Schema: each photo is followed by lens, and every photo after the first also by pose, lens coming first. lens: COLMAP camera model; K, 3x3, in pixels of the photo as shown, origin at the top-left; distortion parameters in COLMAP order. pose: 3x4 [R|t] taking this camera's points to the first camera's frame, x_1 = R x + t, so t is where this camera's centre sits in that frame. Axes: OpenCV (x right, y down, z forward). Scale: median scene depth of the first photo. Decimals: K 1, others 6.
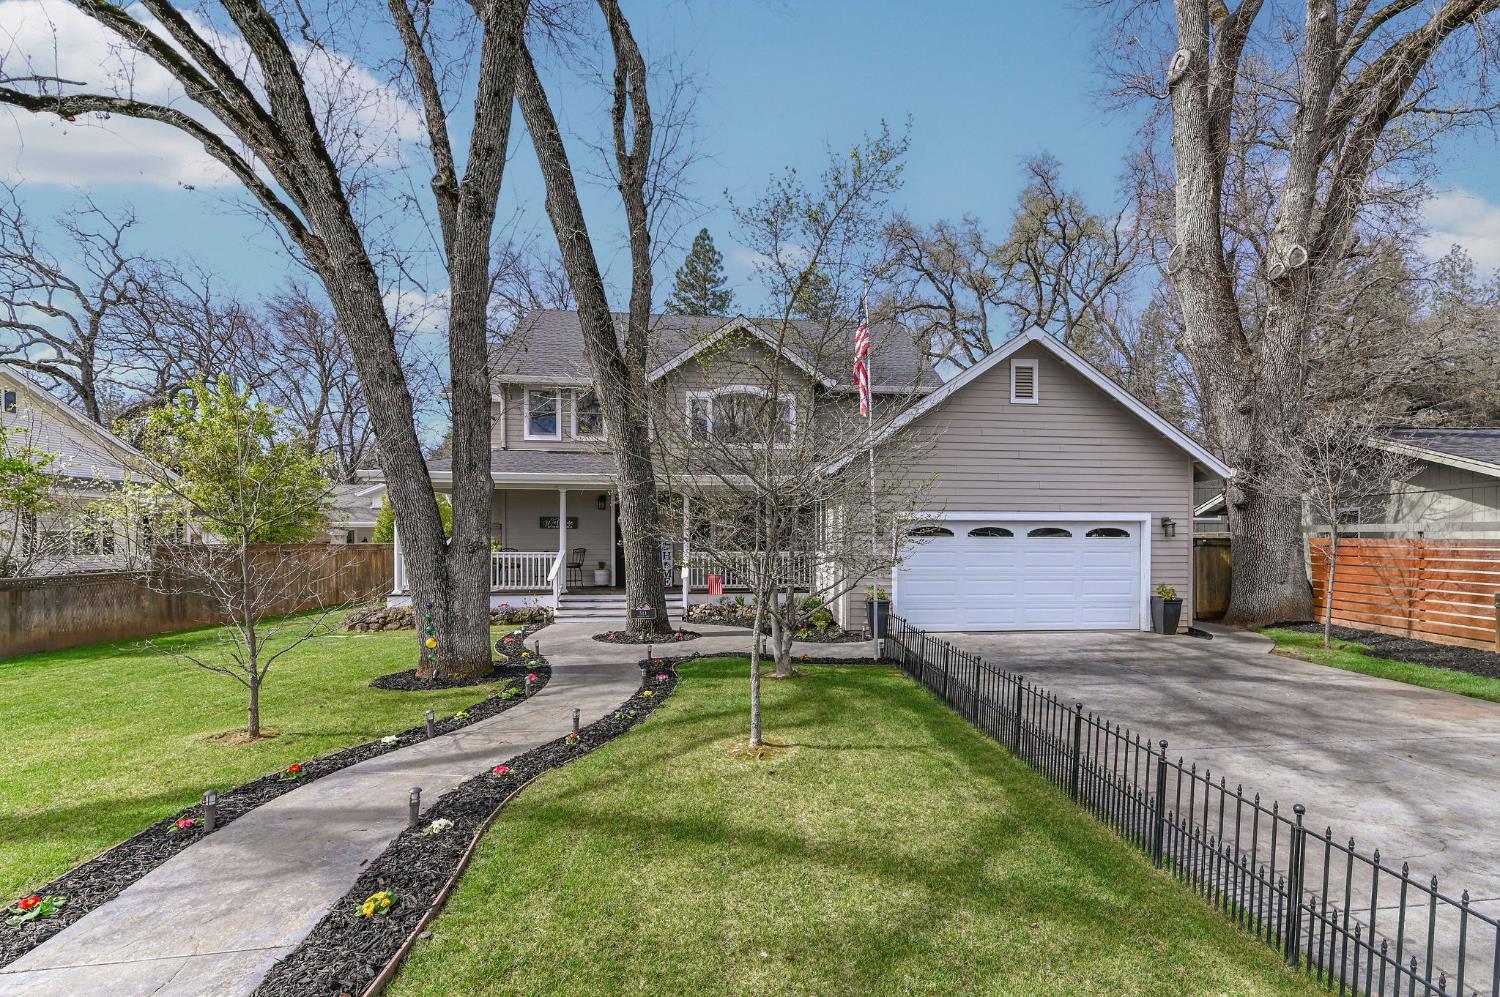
lens RADIAL K [[651.1, 0, 755.8], [0, 651.1, 498.2], [0, 0, 1]] dist [0.010229, -0.005152]
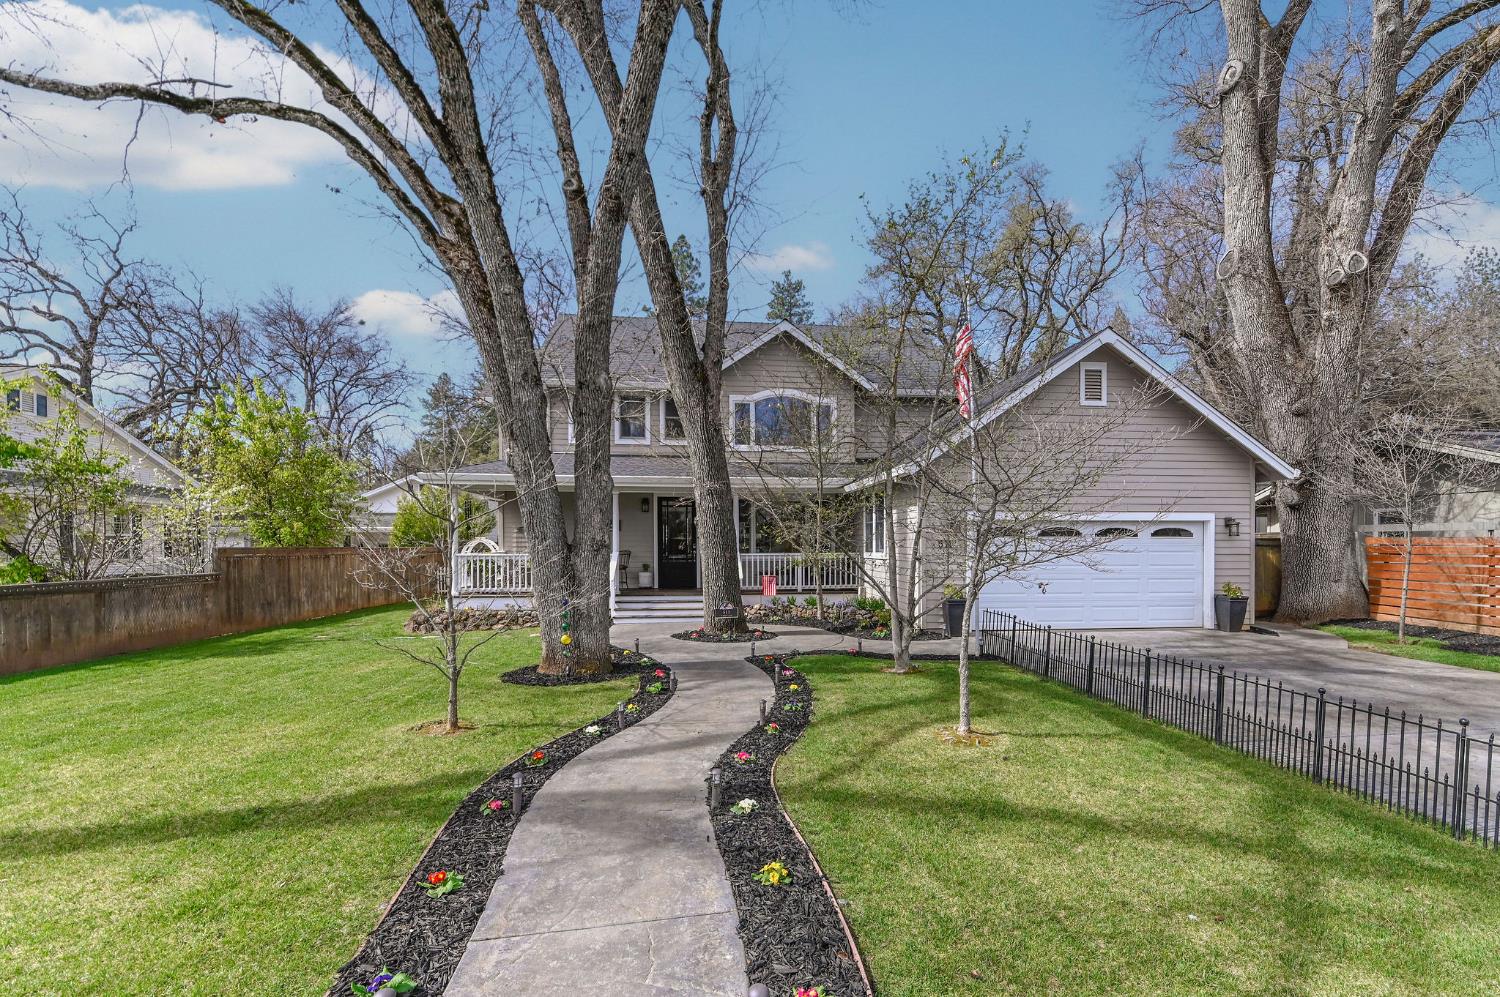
lens RADIAL K [[651.1, 0, 689.5], [0, 651.1, 506.2], [0, 0, 1]] dist [0.010229, -0.005152]
pose [[0.999930, -0.001570, 0.011706, -0.237431], [0.001567, 0.999999, 0.000269, 0.010569], [-0.011706, -0.000250, 0.999931, -0.013501]]
